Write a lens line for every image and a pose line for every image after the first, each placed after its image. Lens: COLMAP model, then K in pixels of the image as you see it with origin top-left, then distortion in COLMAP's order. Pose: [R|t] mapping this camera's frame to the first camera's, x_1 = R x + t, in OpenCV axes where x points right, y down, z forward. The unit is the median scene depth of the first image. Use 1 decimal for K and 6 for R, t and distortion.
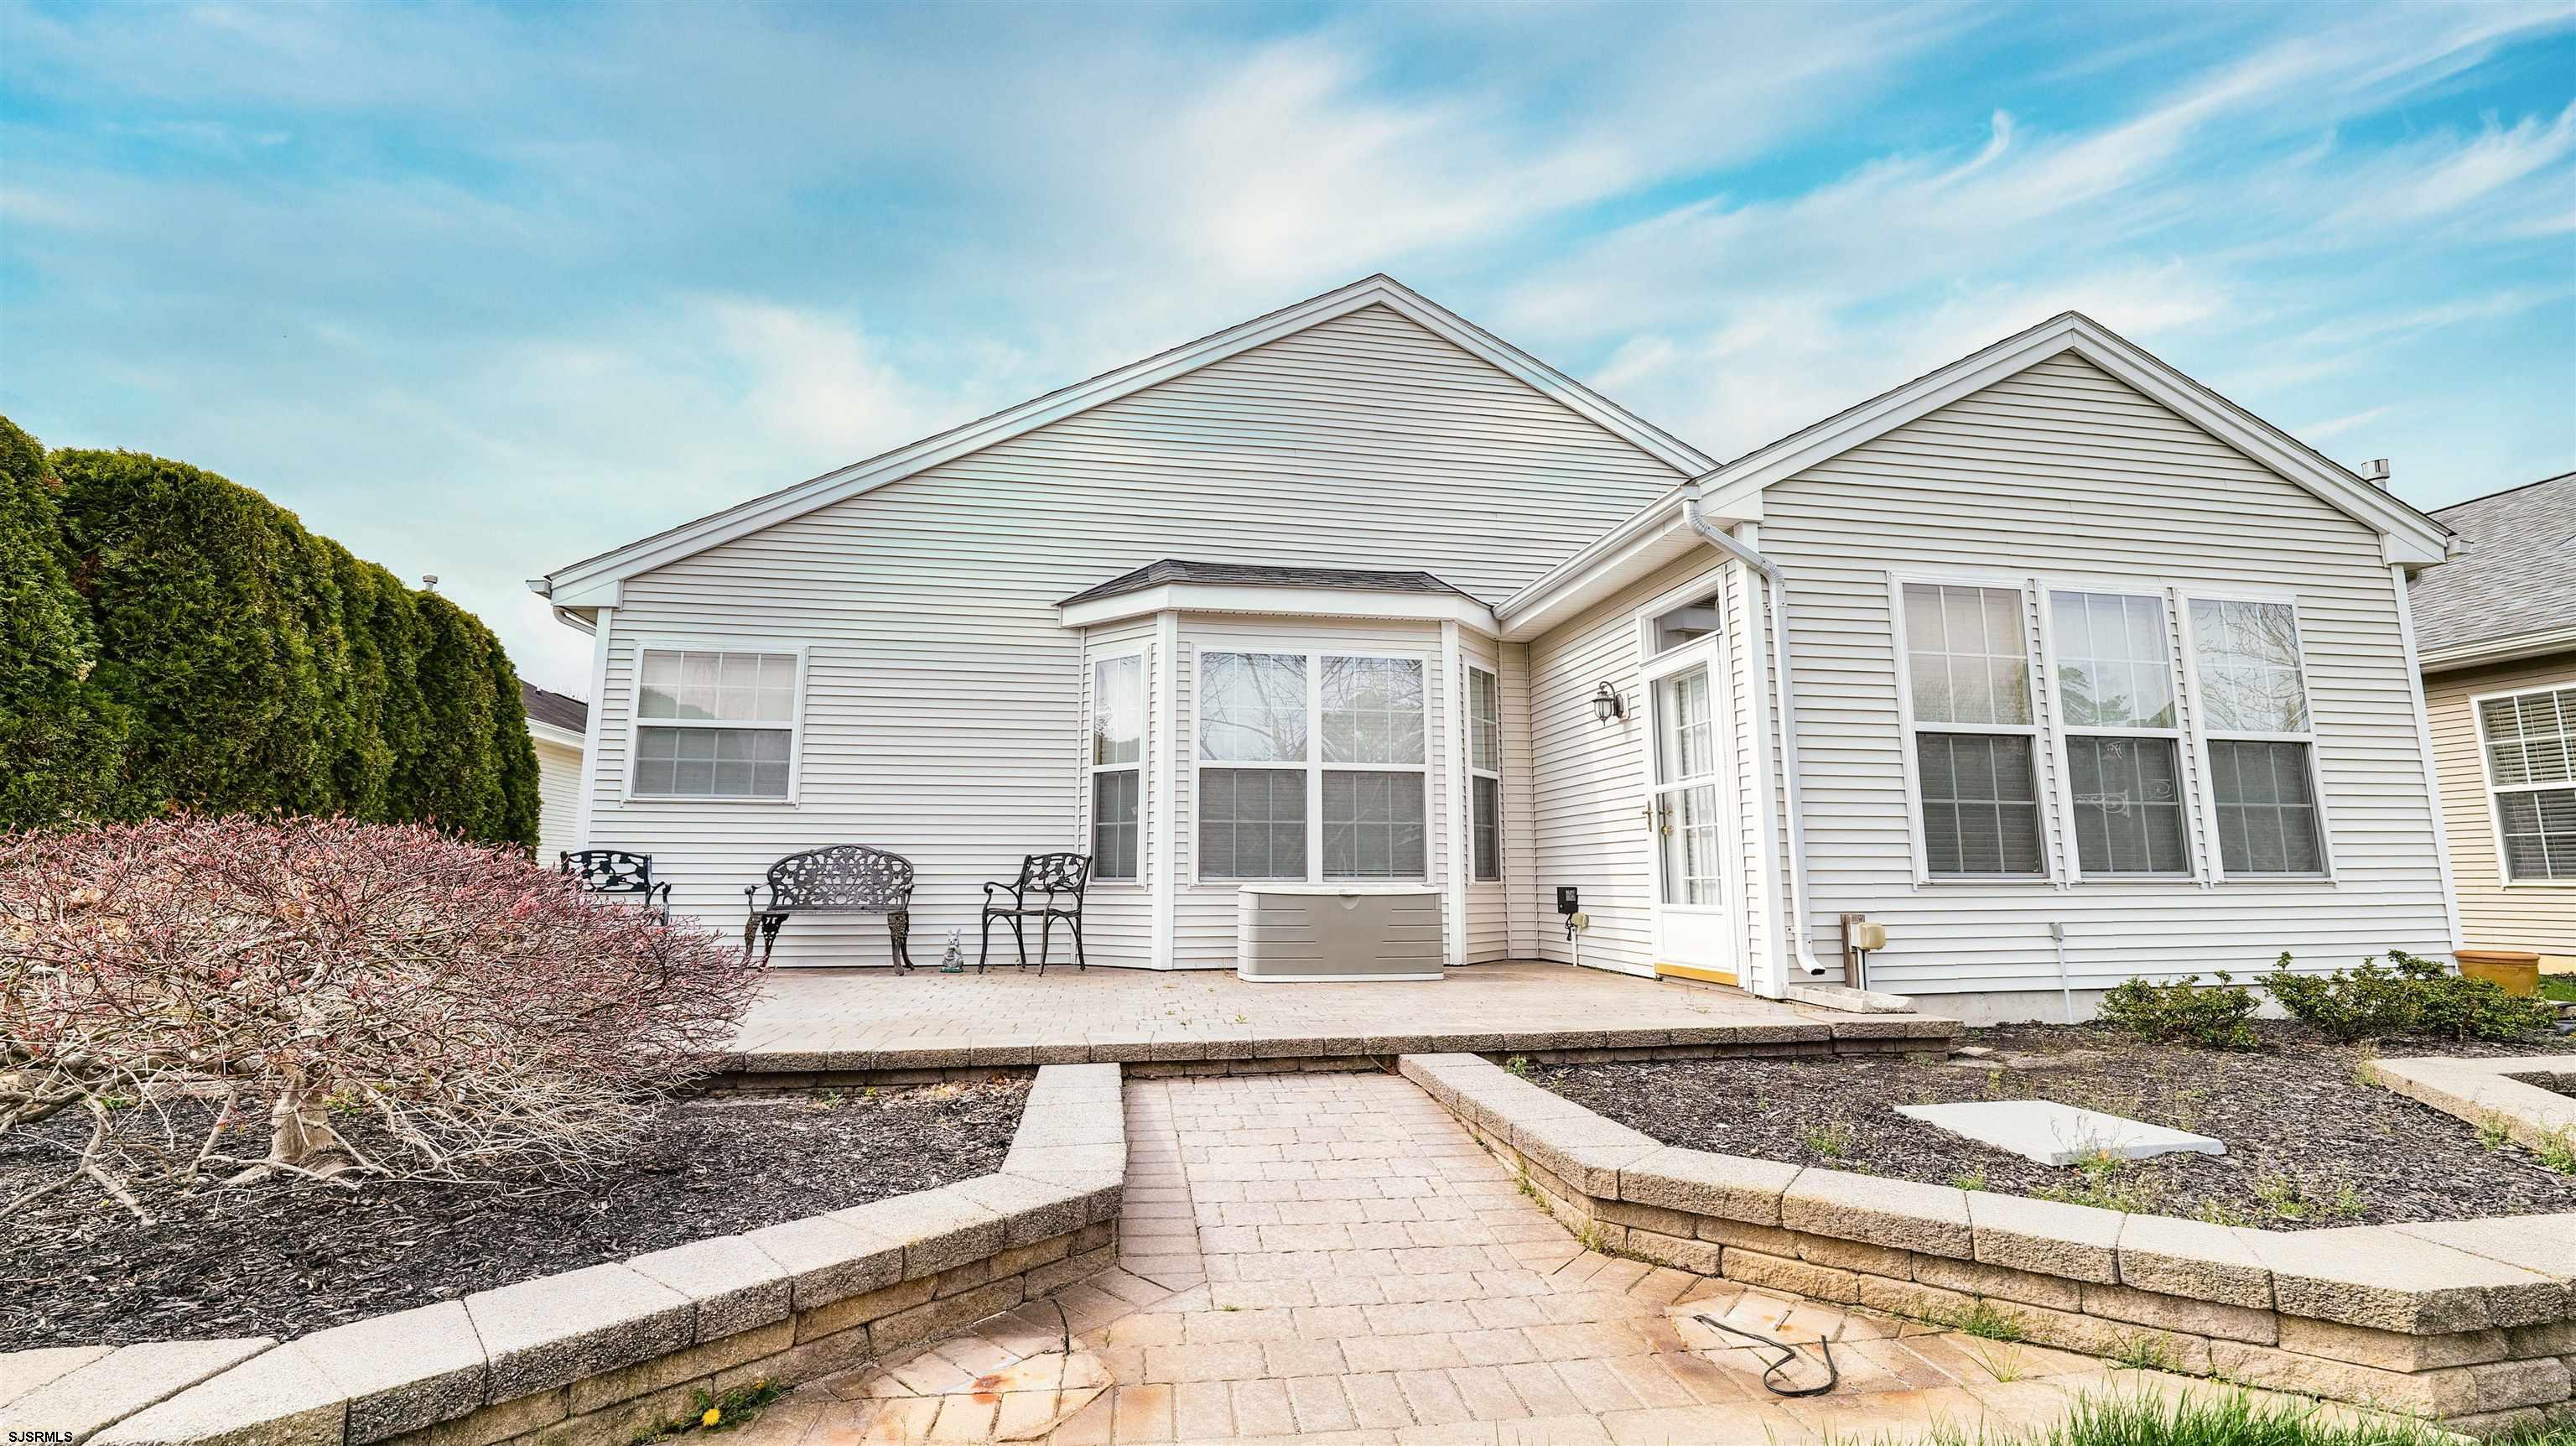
lens RADIAL K [[1038.8, 0, 1288.0], [0, 1038.8, 723.0], [0, 0, 1]] dist [-0.010616, 0.000042]
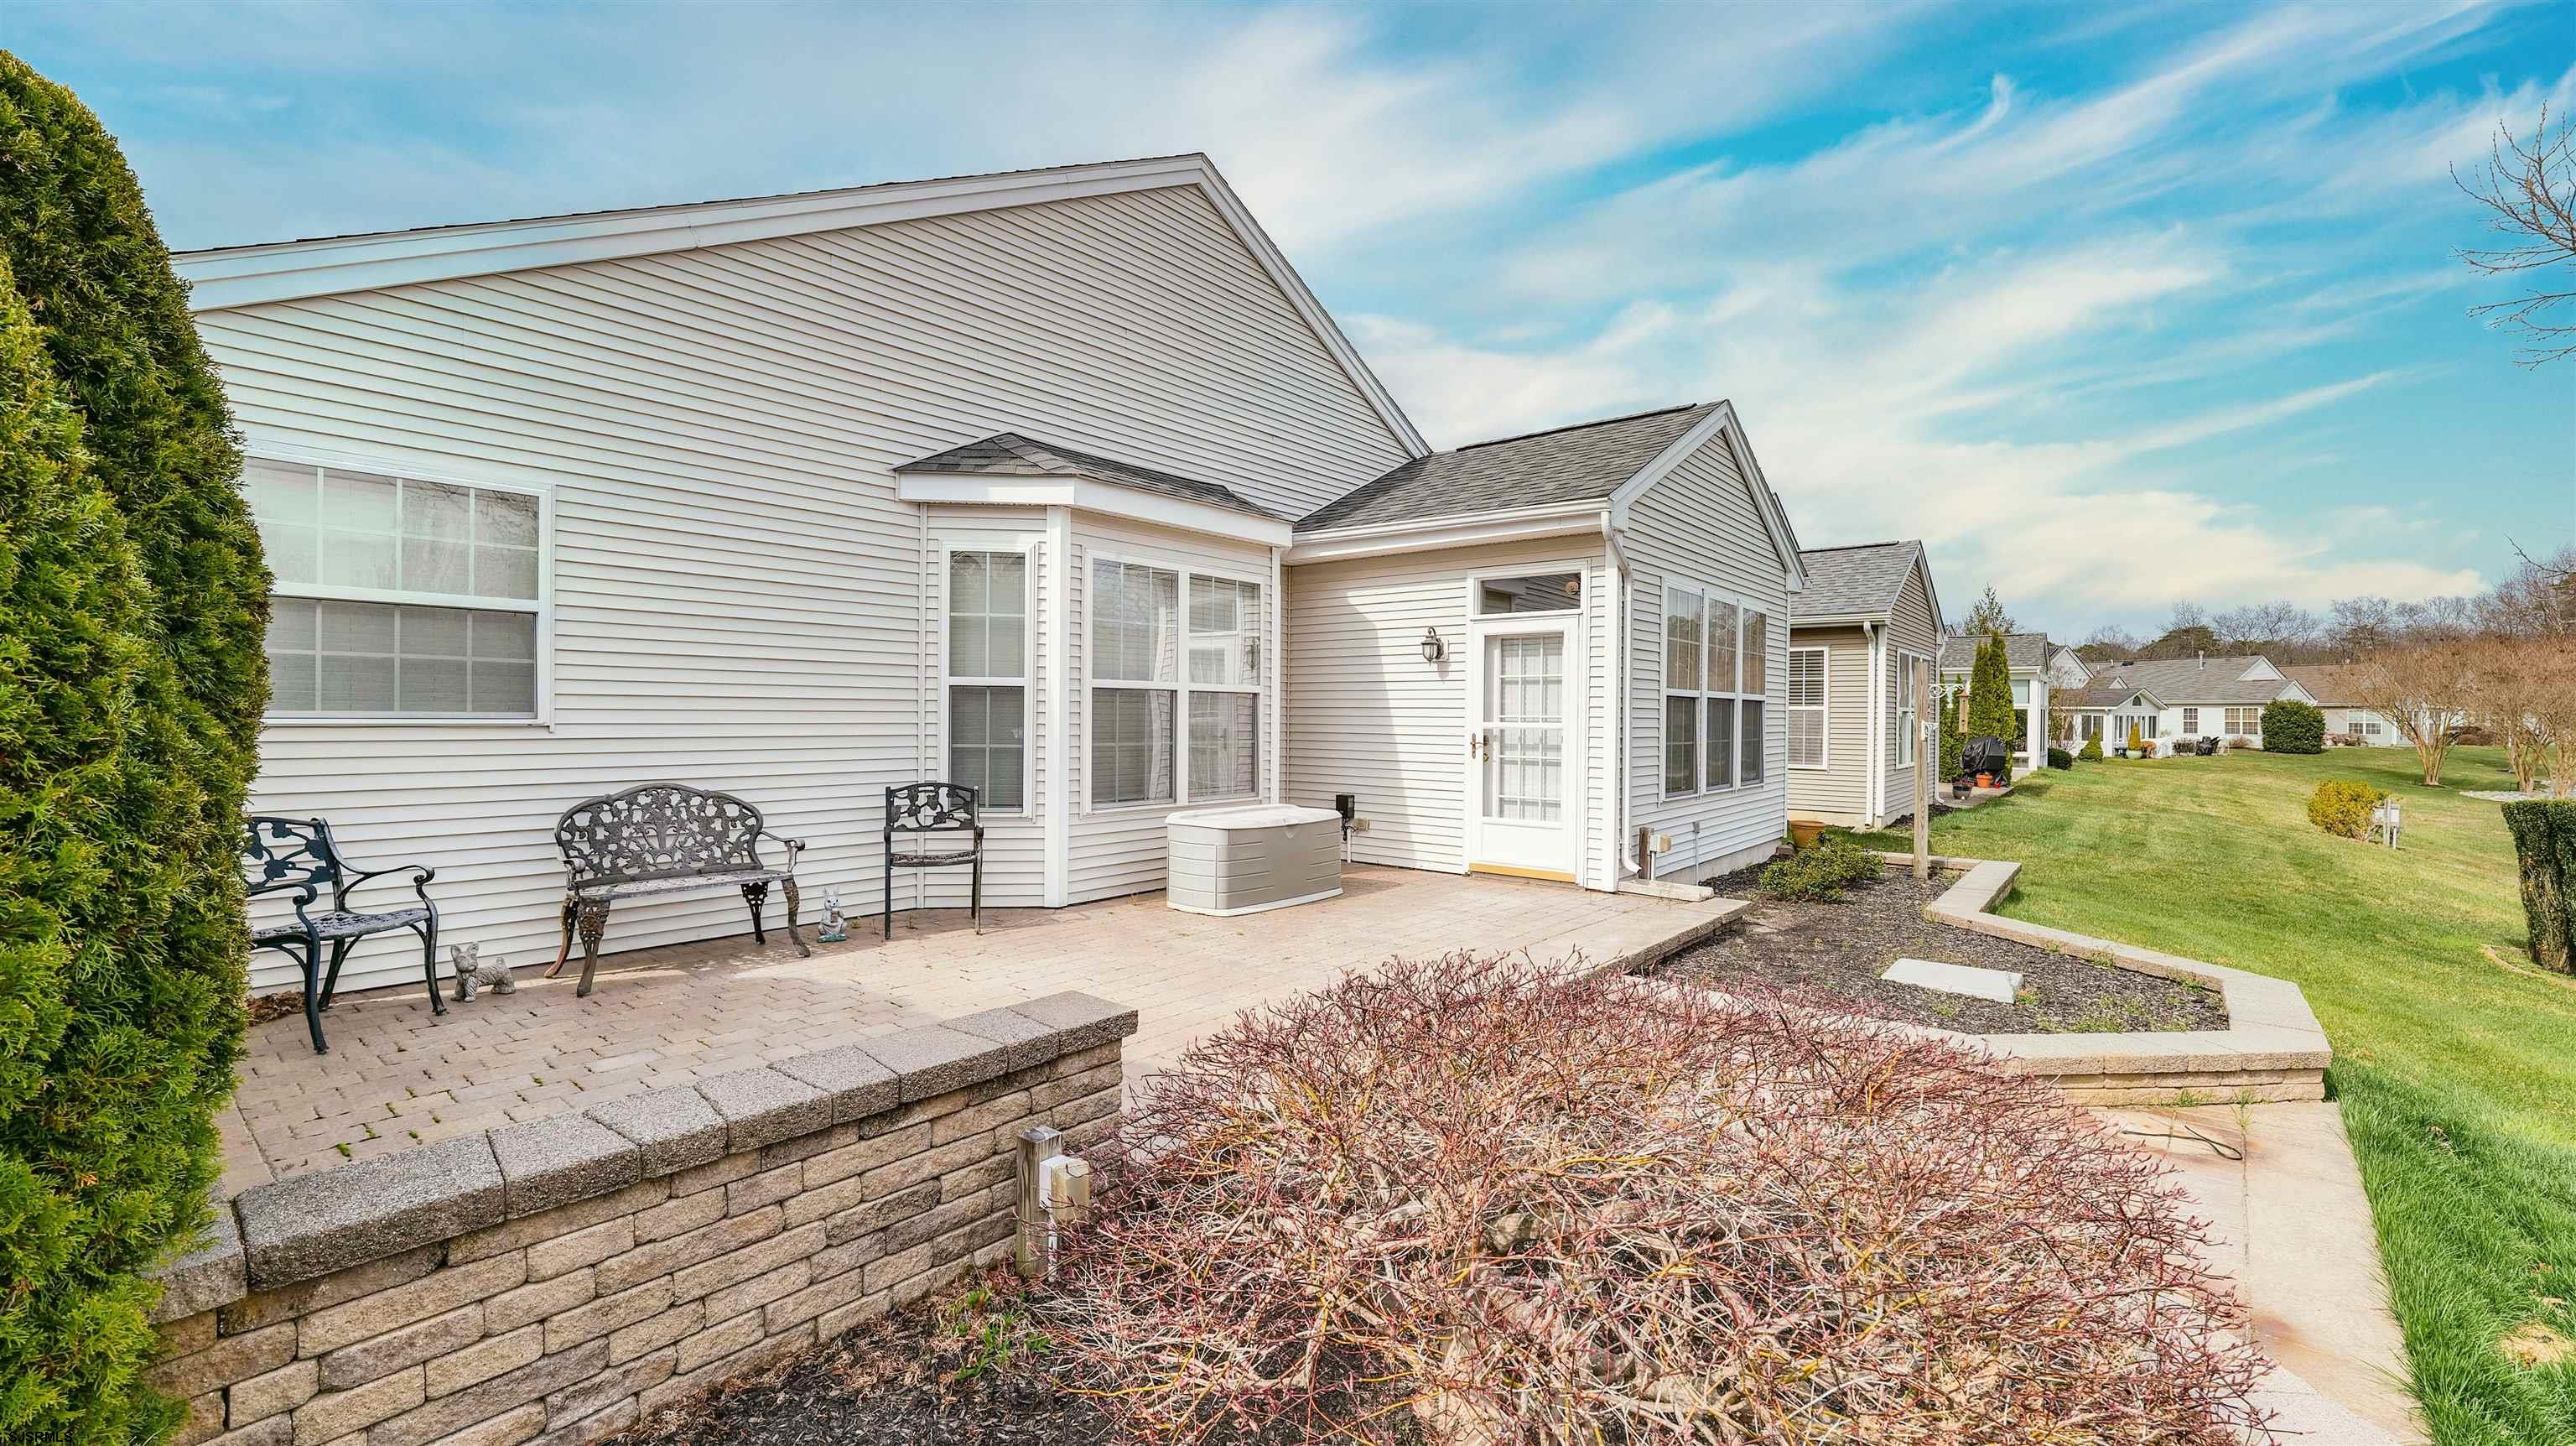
lens RADIAL K [[1036.8, 0, 1277.0], [0, 1036.8, 711.1], [0, 0, 1]] dist [-0.010005, 0.000039]
pose [[0.766392, 0.009845, 0.642297, -0.567378], [-0.106322, 0.988036, 0.111719, -0.057662], [-0.633513, -0.153911, 0.758270, 0.207908]]
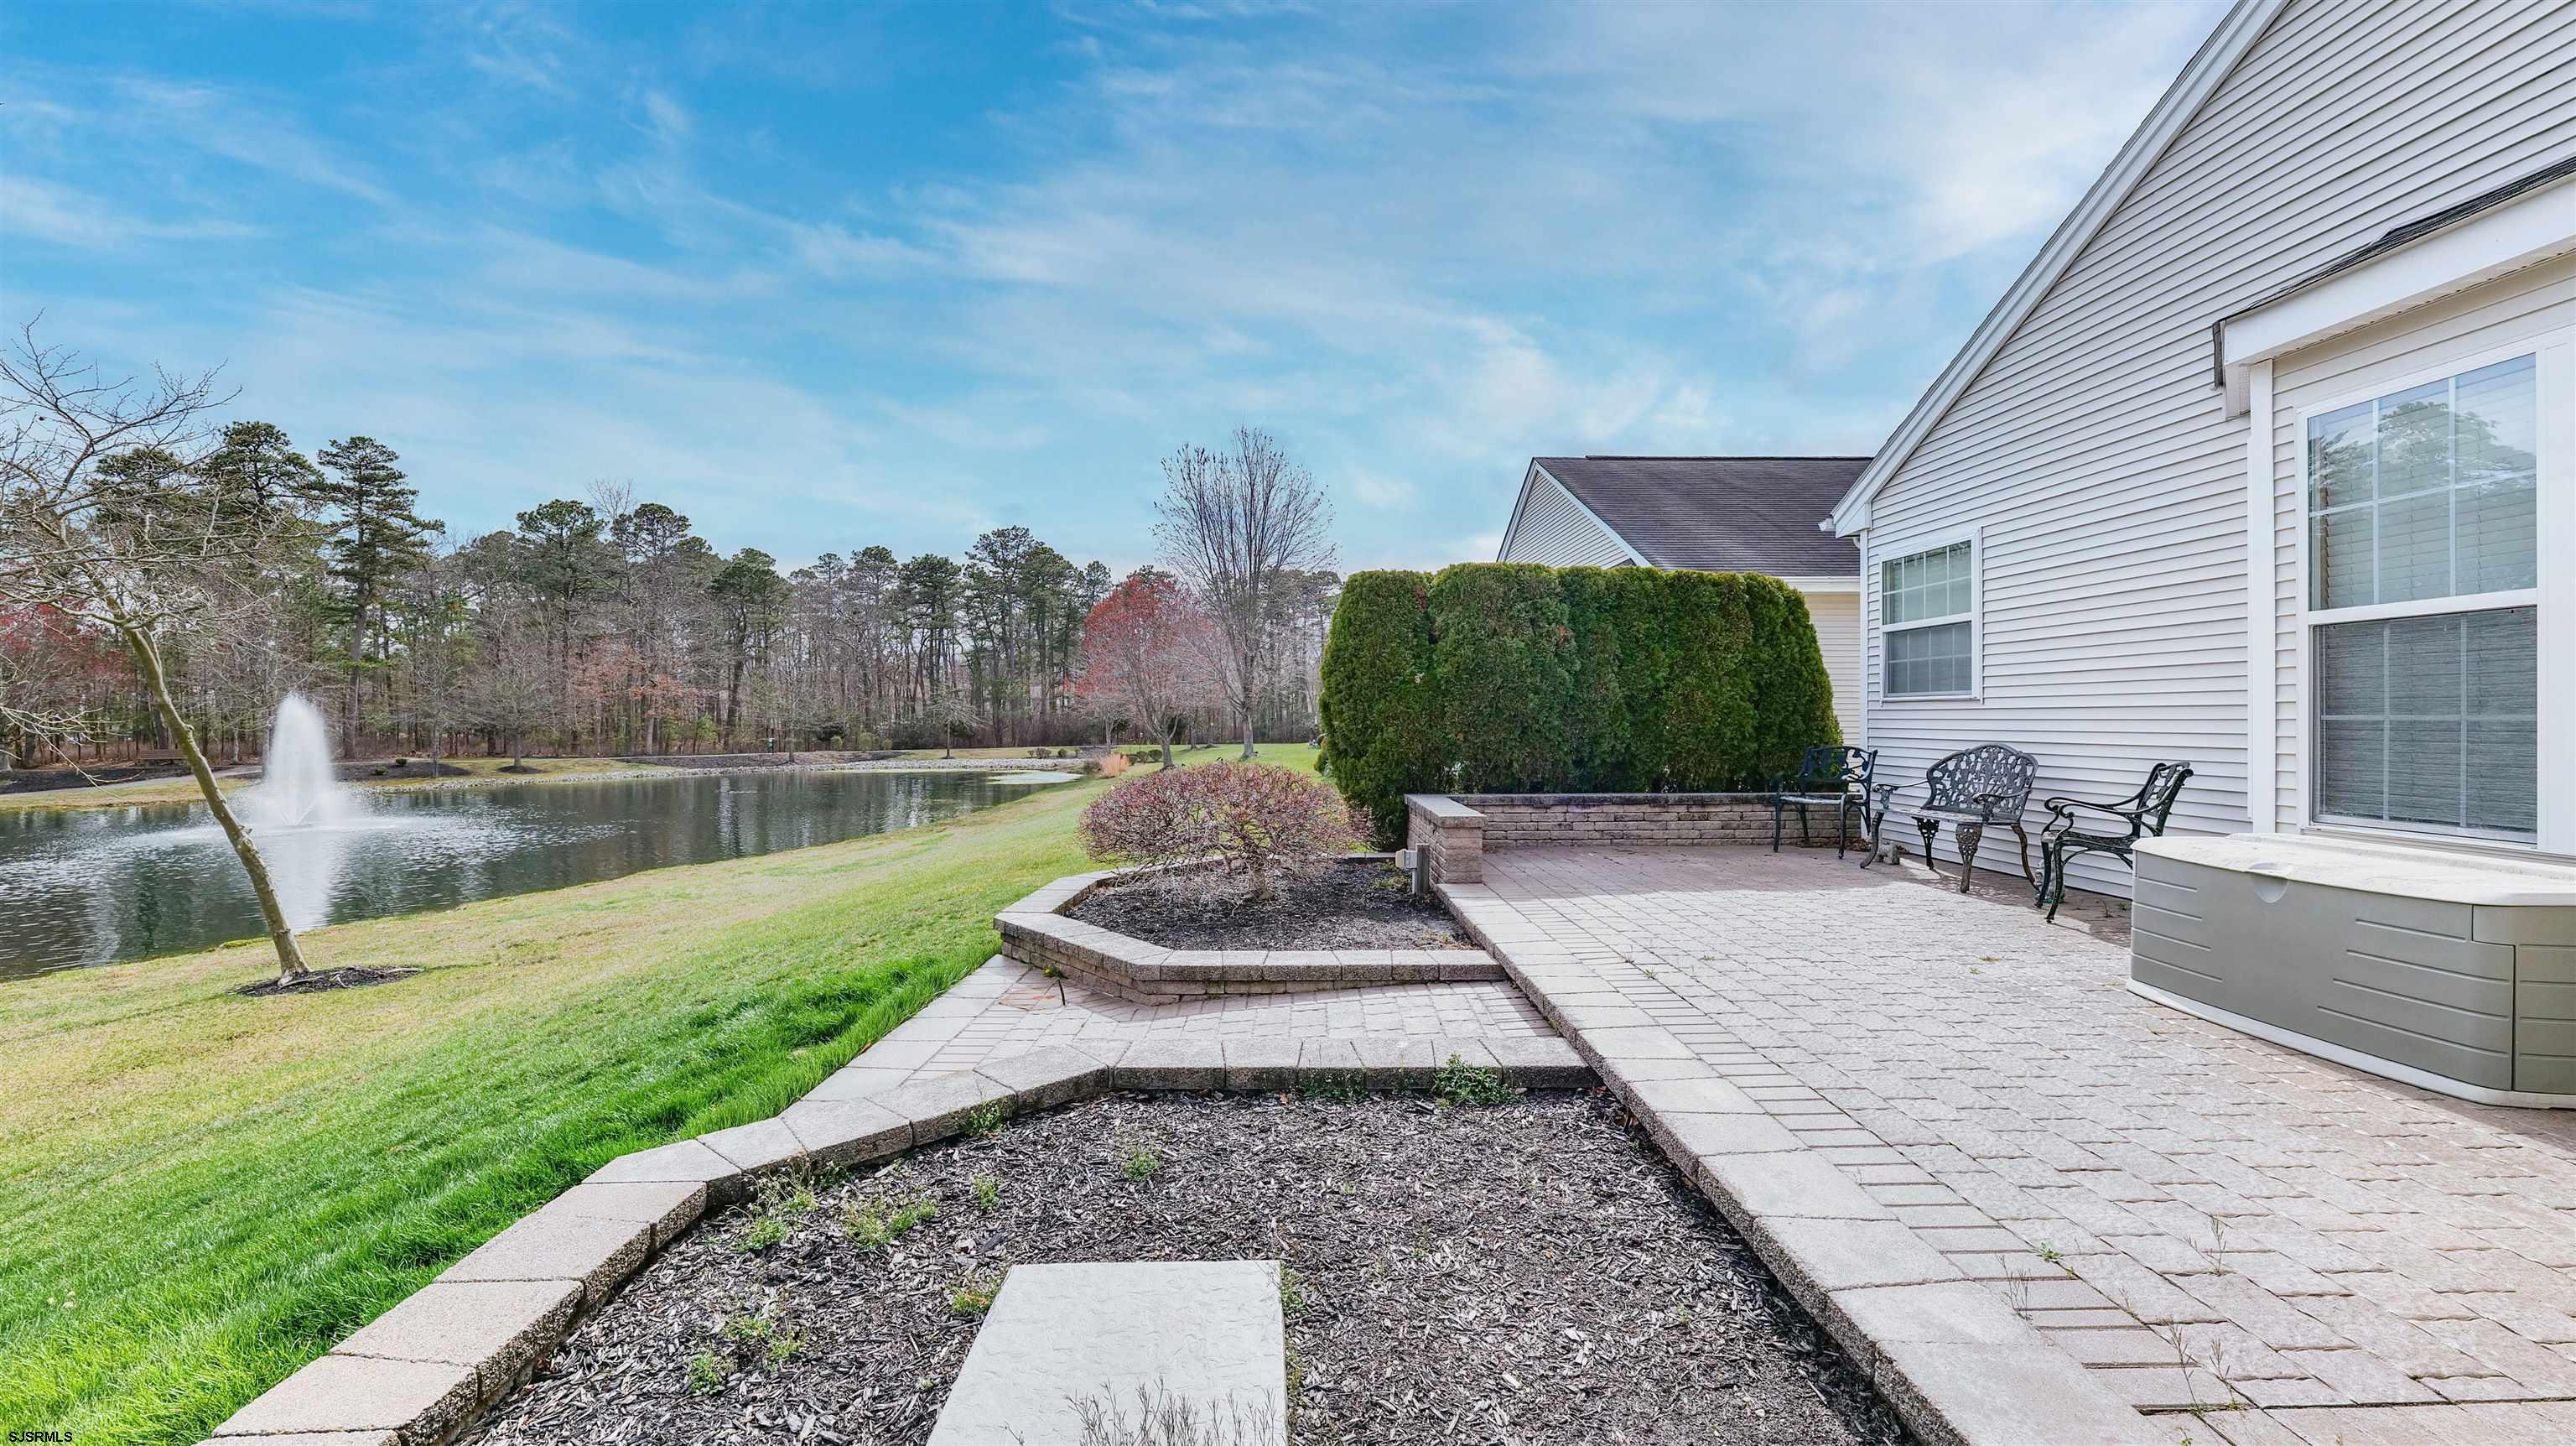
lens RADIAL K [[1045.2, 0, 1273.9], [0, 1045.2, 720.1], [0, 0, 1]] dist [-0.010831, 0.000200]
pose [[-0.172405, 0.002492, -0.985023, 0.589848], [0.150236, 0.988364, -0.023795, 0.024321], [0.973502, -0.152088, -0.170773, 0.558242]]
